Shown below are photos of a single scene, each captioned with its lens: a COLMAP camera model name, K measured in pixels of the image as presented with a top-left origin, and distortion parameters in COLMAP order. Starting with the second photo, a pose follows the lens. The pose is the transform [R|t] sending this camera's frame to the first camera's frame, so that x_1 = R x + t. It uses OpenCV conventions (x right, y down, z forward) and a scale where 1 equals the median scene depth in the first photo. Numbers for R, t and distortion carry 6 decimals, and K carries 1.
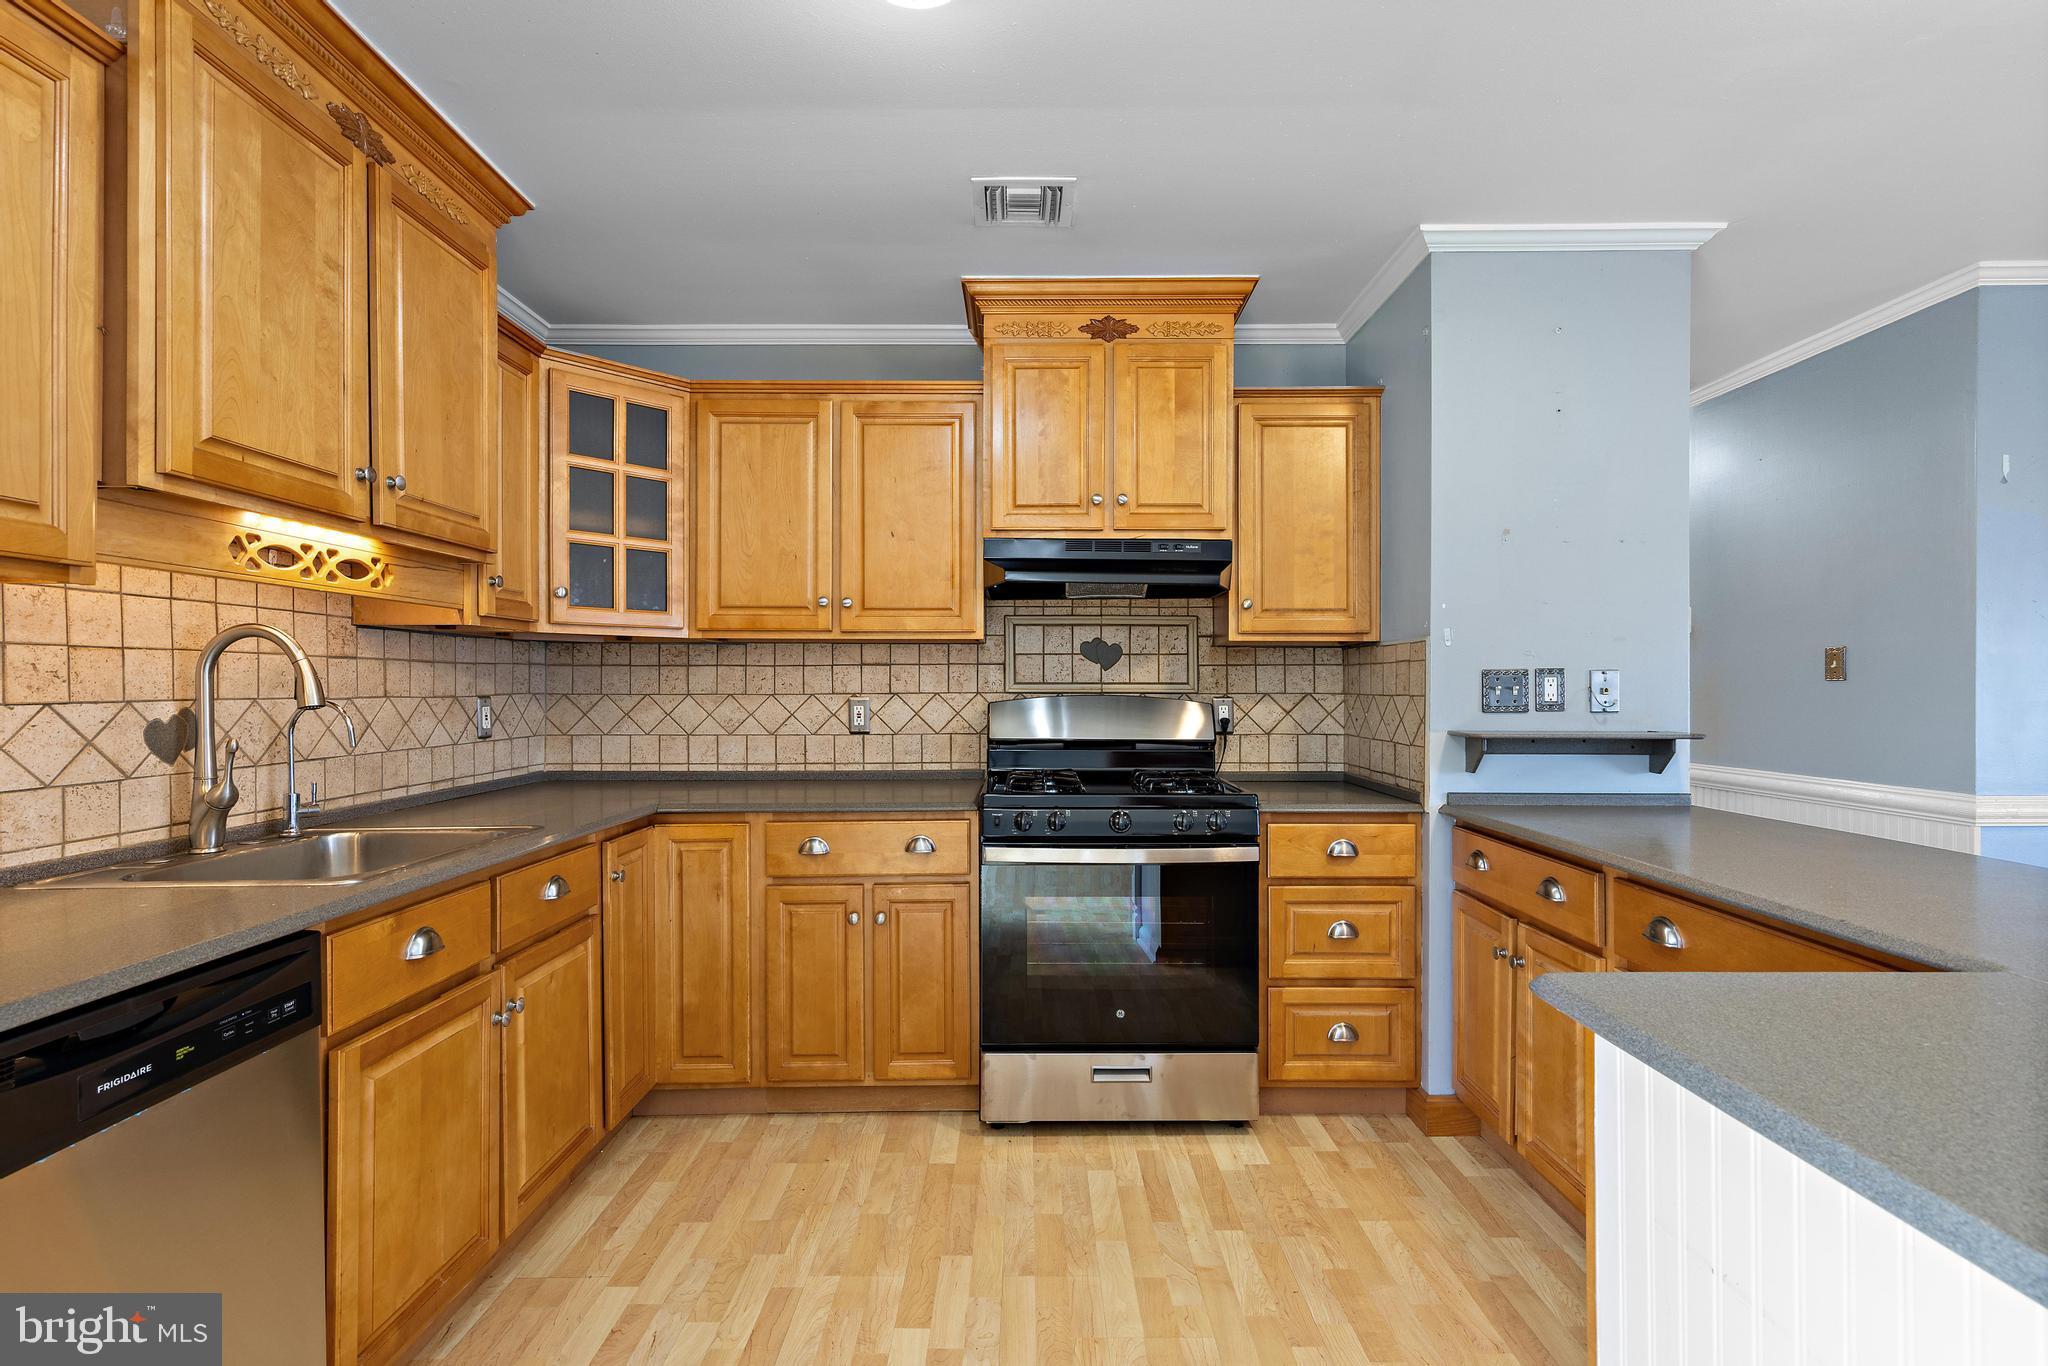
lens RADIAL K [[927.8, 0, 1030.5], [0, 927.8, 685.6], [0, 0, 1]] dist [0.002331, 0.000674]
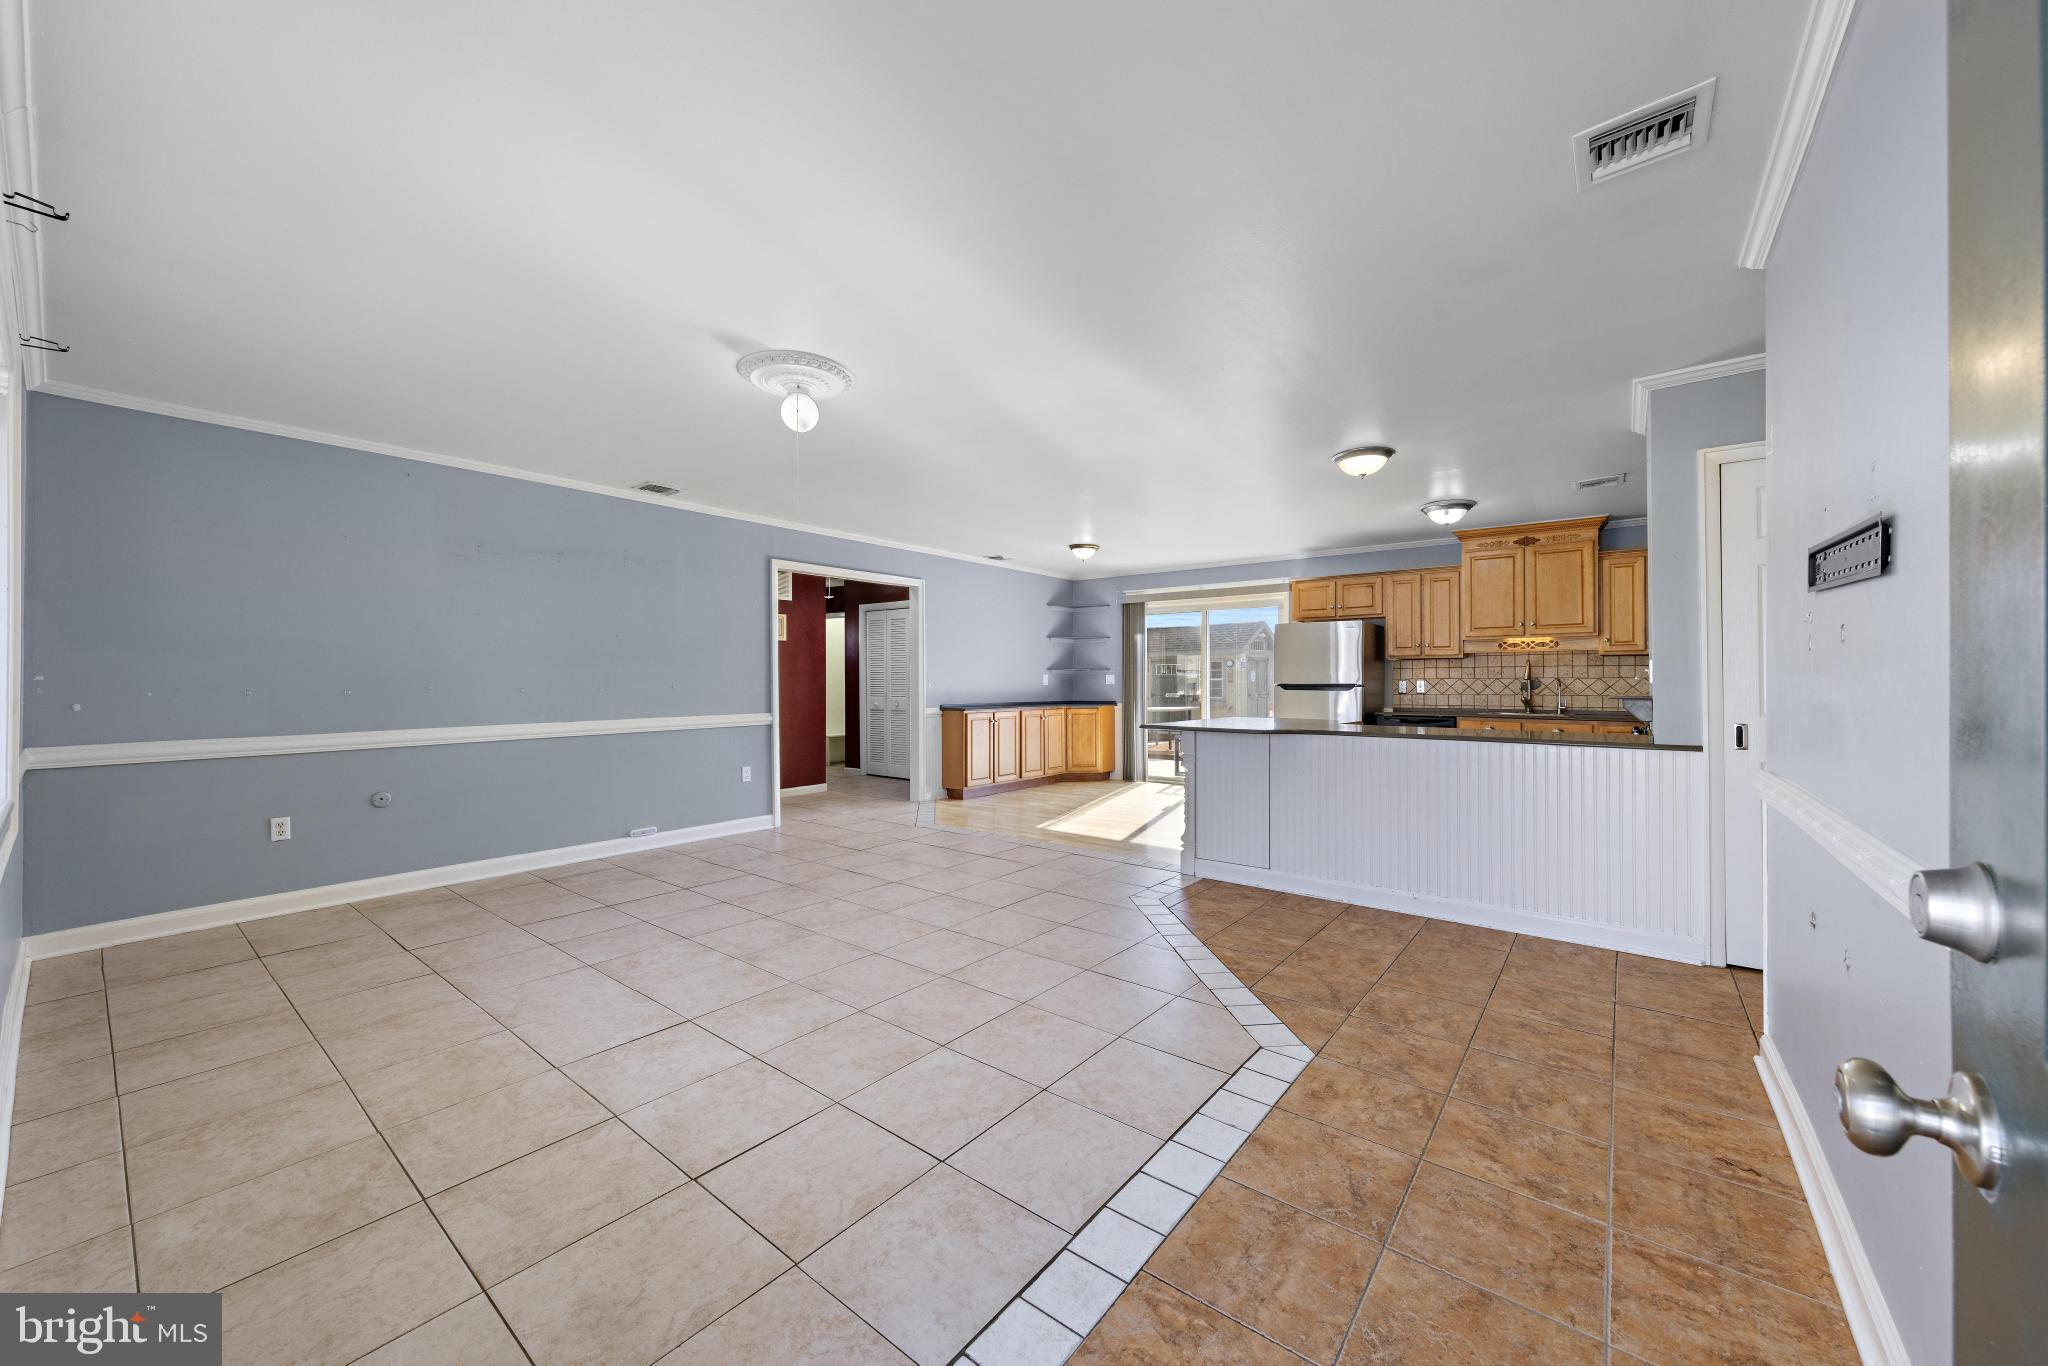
lens RADIAL K [[746.1, 0, 1030.5], [0, 746.1, 677.0], [0, 0, 1]] dist [0.006837, -0.001162]
pose [[-0.622052, -0.005245, -0.782958, 2.307843], [0.000223, 0.999976, -0.006877, 0.024091], [0.782976, -0.004452, -0.622036, 0.949339]]
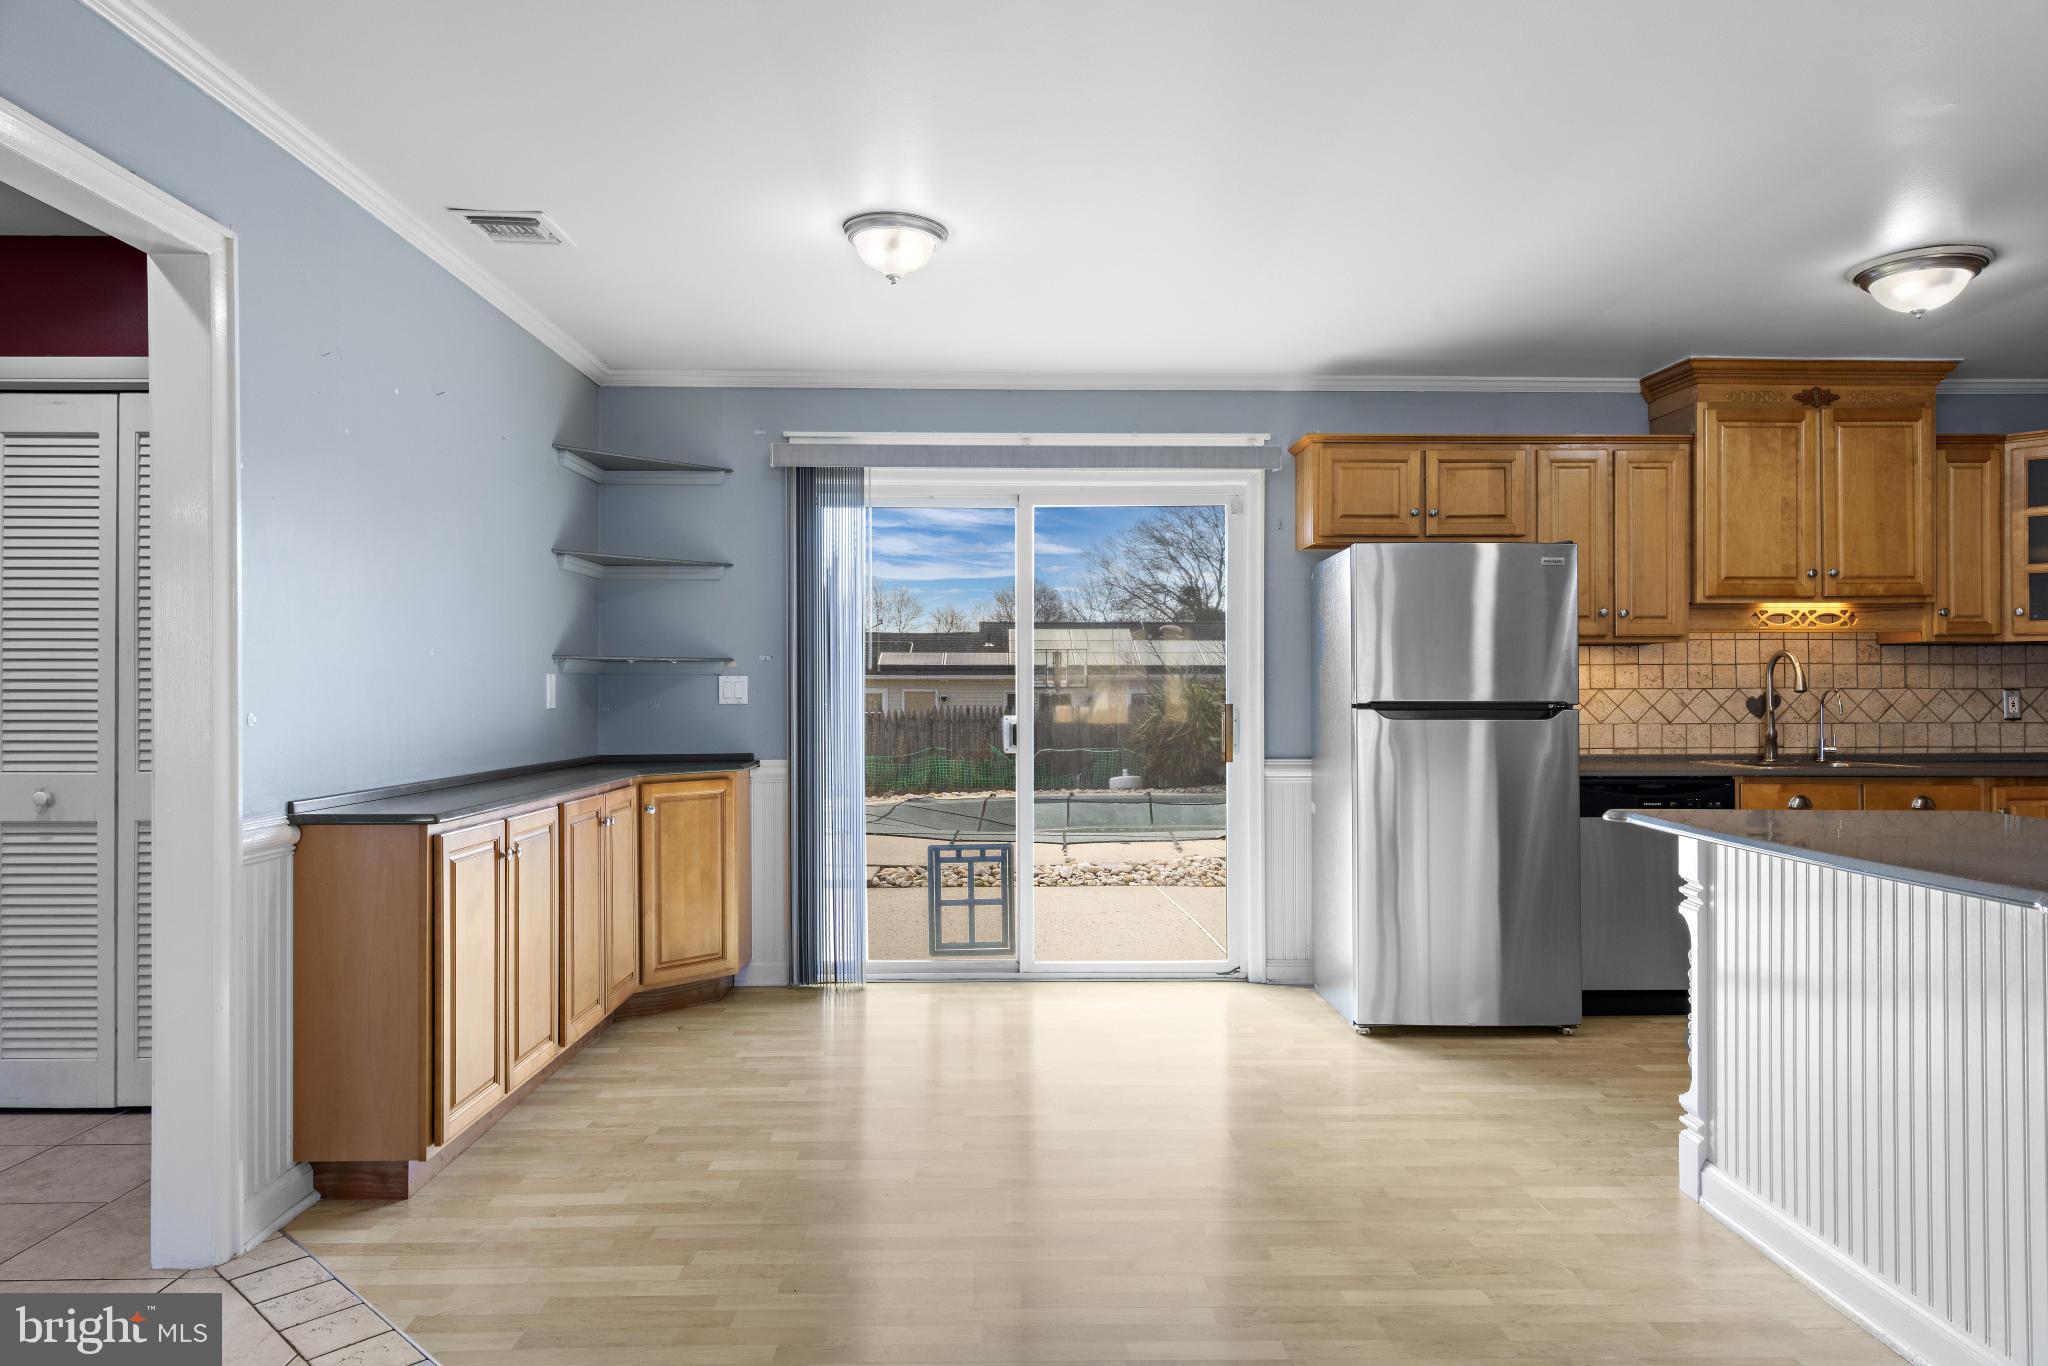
lens RADIAL K [[1326.2, 0, 1031.9], [0, 1326.2, 682.7], [0, 0, 1]] dist [0.008432, 0.000243]
pose [[0.015347, -0.006897, -0.999858, 1.441249], [0.001599, 0.999975, -0.006873, 0.015163], [0.999881, -0.001493, 0.015358, -0.484327]]
